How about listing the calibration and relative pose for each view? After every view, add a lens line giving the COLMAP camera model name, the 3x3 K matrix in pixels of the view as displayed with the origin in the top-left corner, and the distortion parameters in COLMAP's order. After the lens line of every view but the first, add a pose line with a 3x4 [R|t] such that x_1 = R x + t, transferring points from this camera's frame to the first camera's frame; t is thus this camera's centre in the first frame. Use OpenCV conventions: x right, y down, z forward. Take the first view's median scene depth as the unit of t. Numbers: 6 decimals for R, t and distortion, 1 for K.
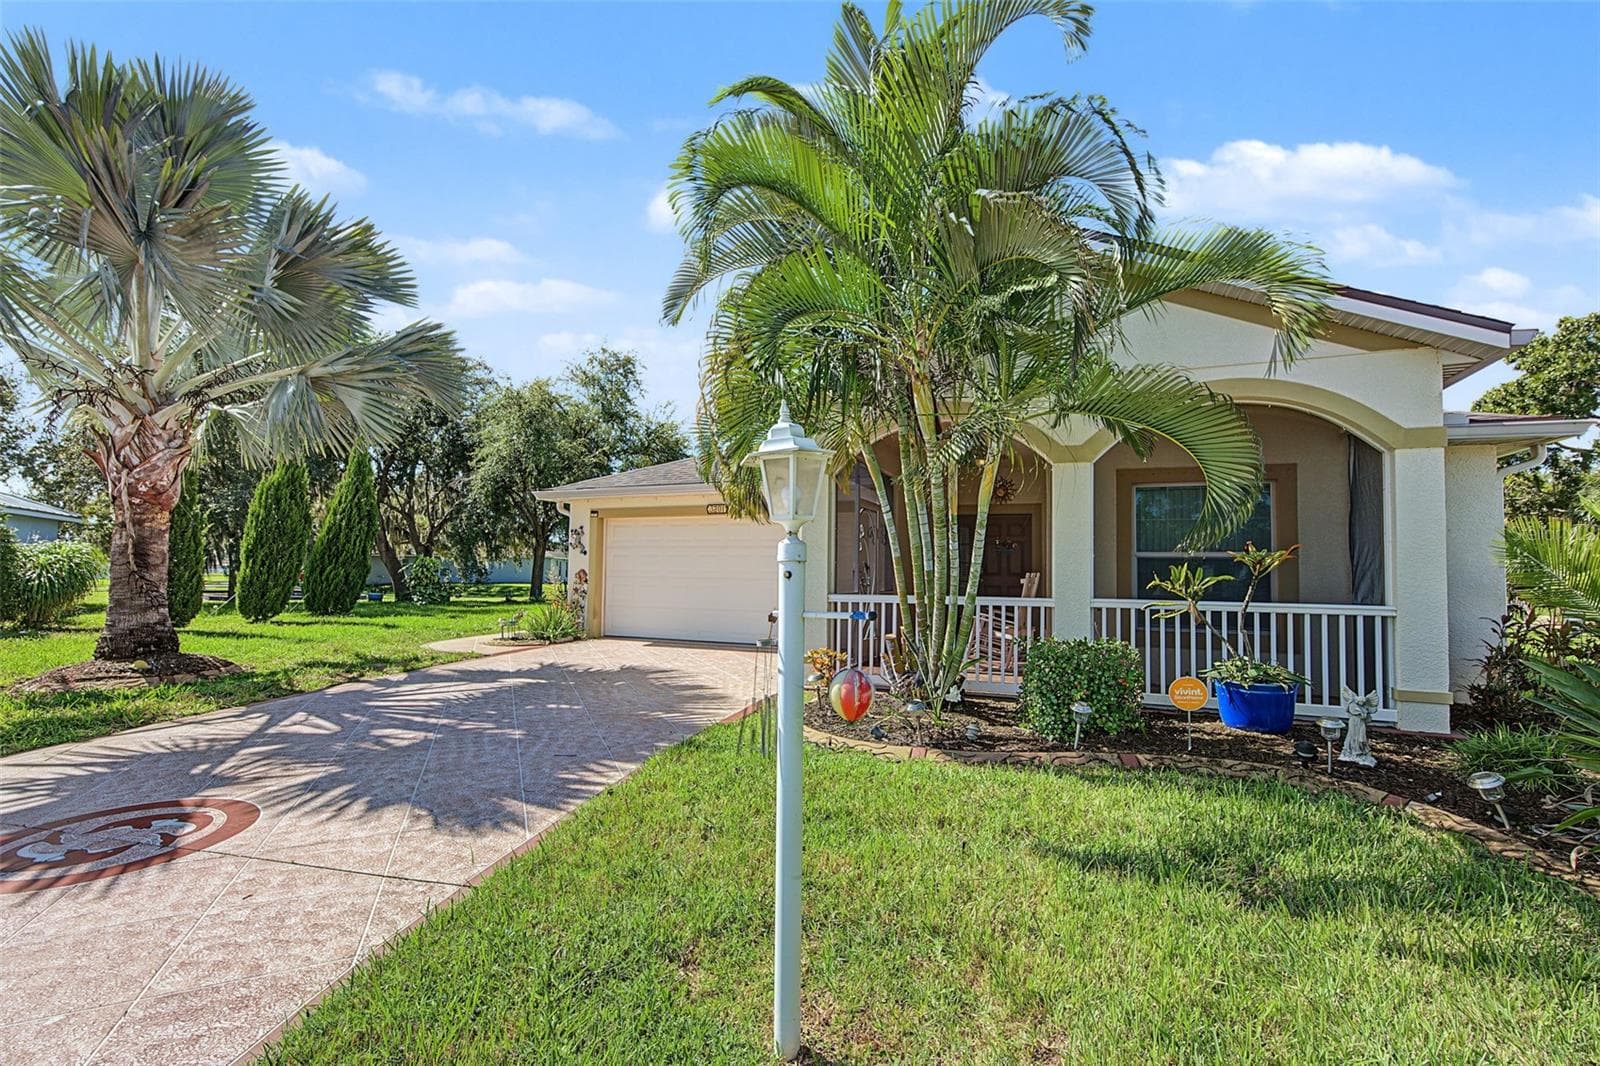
lens RADIAL K [[701.4, 0, 810.8], [0, 701.4, 538.1], [0, 0, 1]] dist [0.007452, -0.004630]
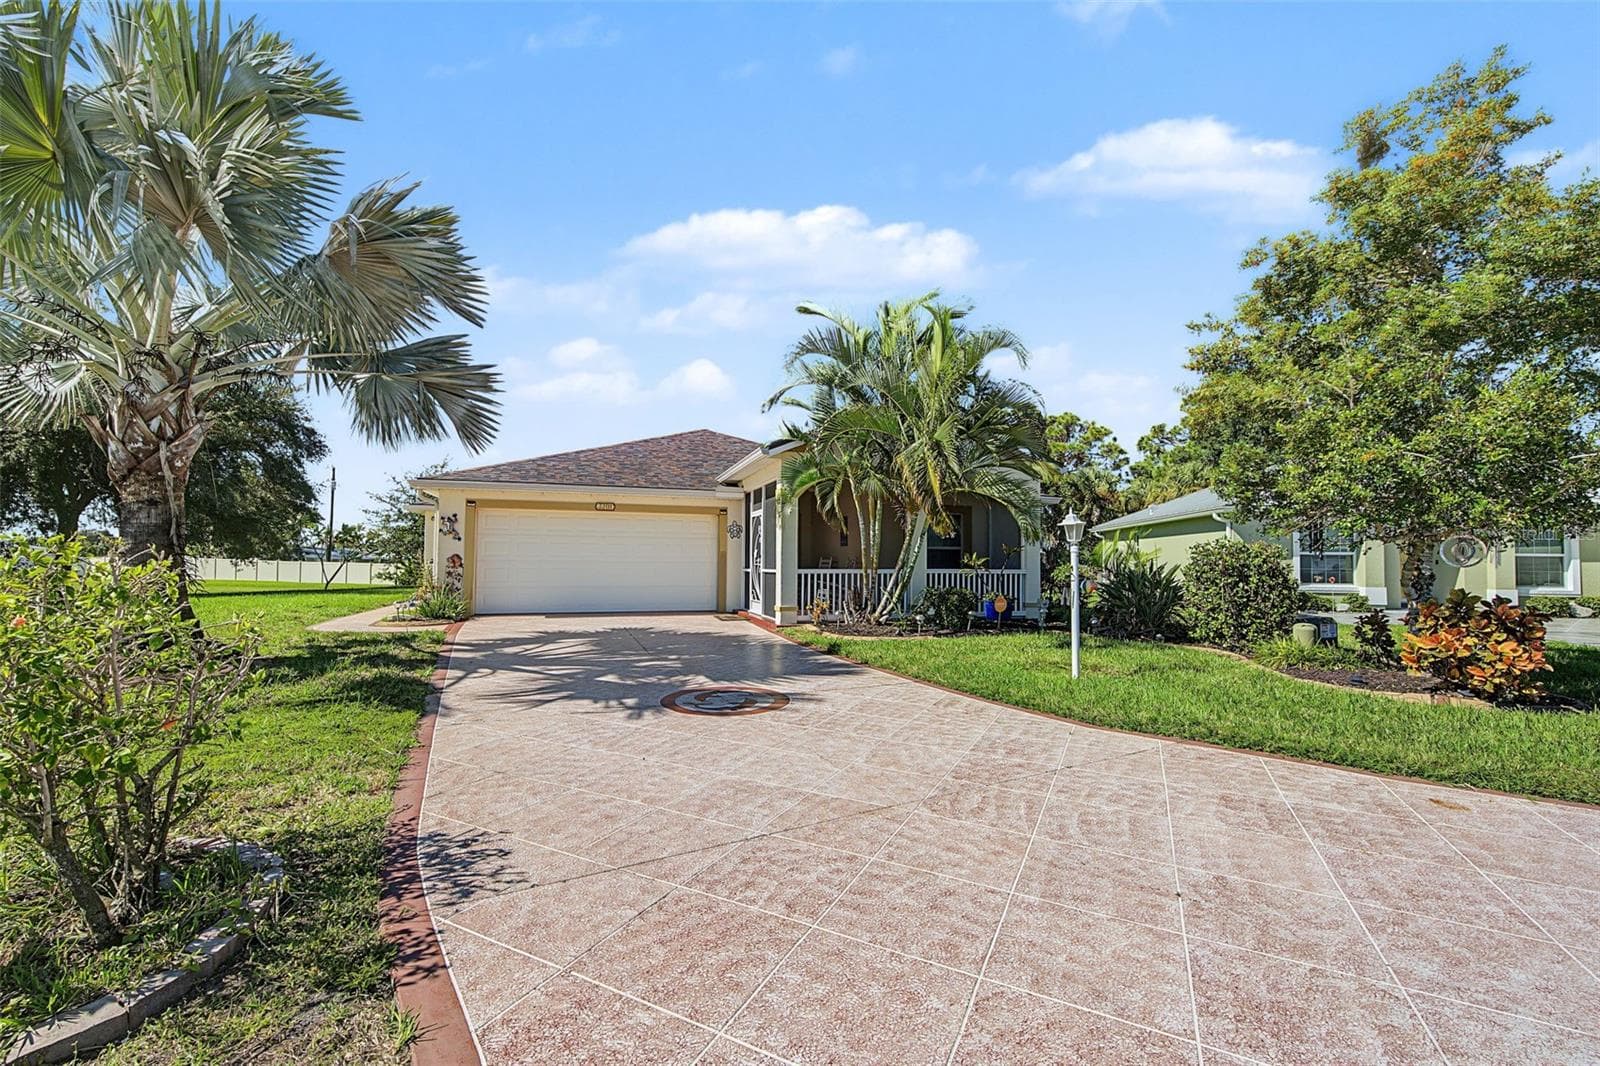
lens RADIAL K [[647.4, 0, 804.4], [0, 647.4, 537.7], [0, 0, 1]] dist [0.009120, -0.000082]
pose [[0.774100, 0.018768, 0.632785, -1.003928], [-0.029027, 0.999561, 0.005864, -0.003930], [-0.632397, -0.022908, 0.774306, -0.197290]]
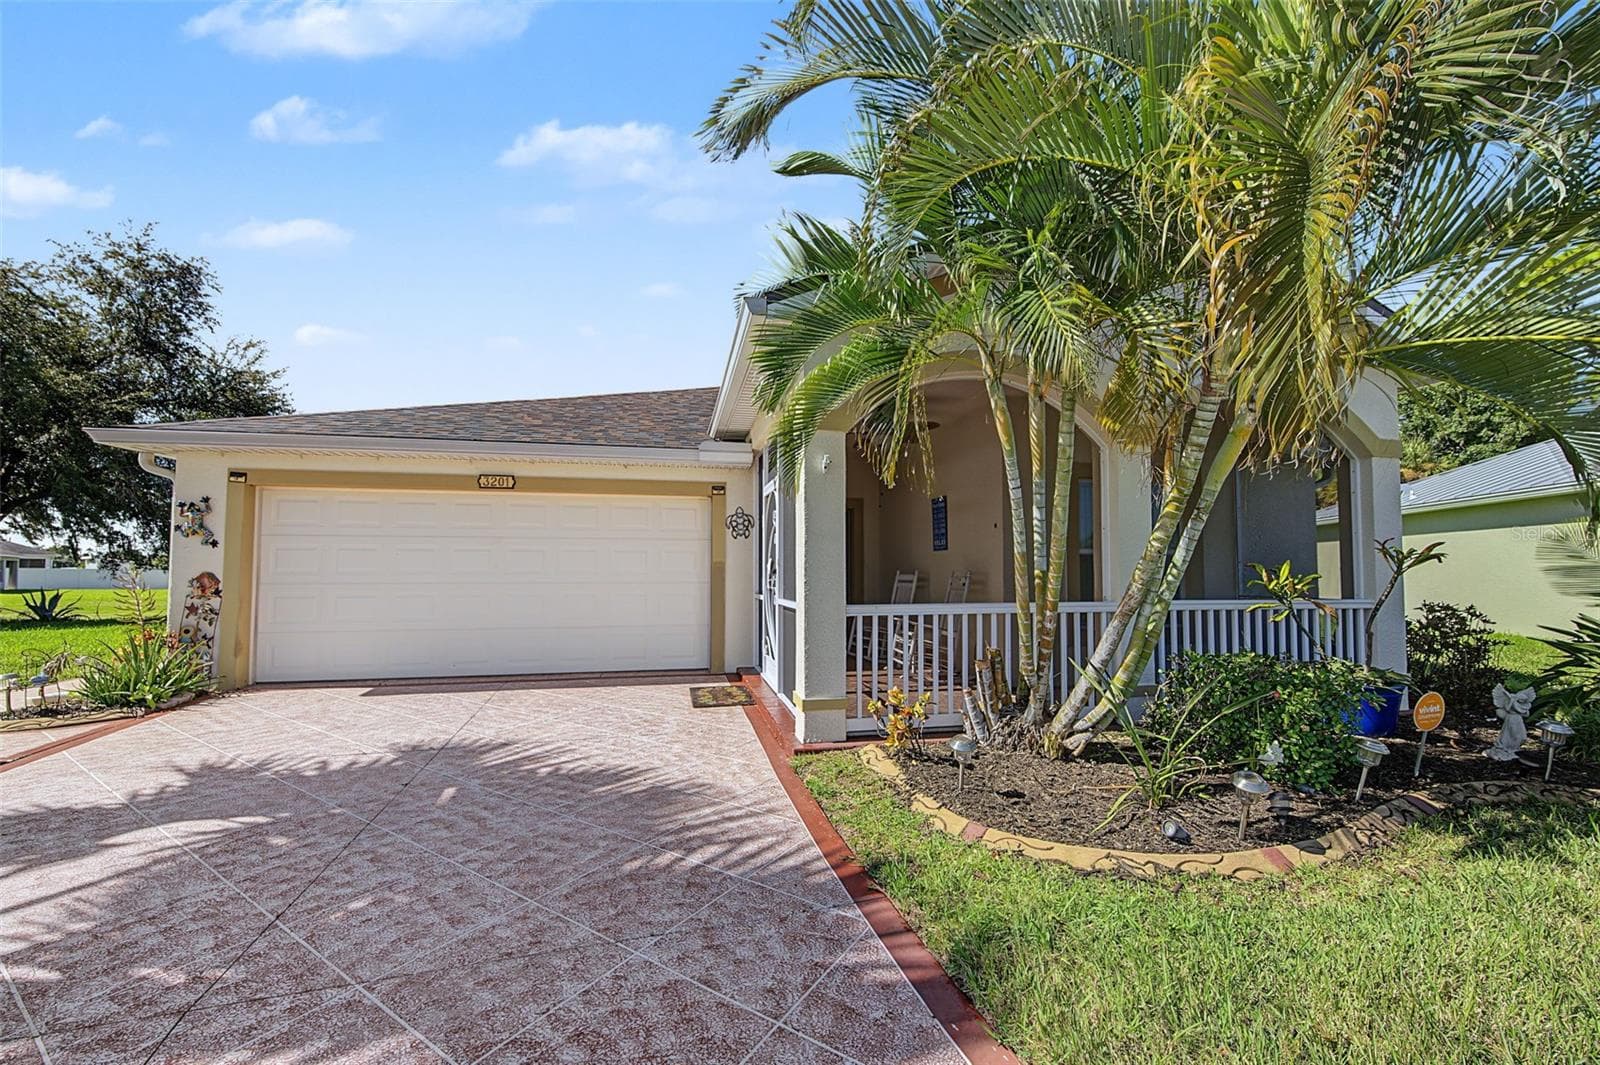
lens RADIAL K [[635.2, 0, 804.0], [0, 635.2, 536.6], [0, 0, 1]] dist [0.002277, 0.000821]
pose [[0.836642, 0.016947, 0.547488, -0.377330], [-0.017273, 0.999840, -0.004553, 0.017190], [-0.547478, -0.005648, 0.836801, 0.554222]]
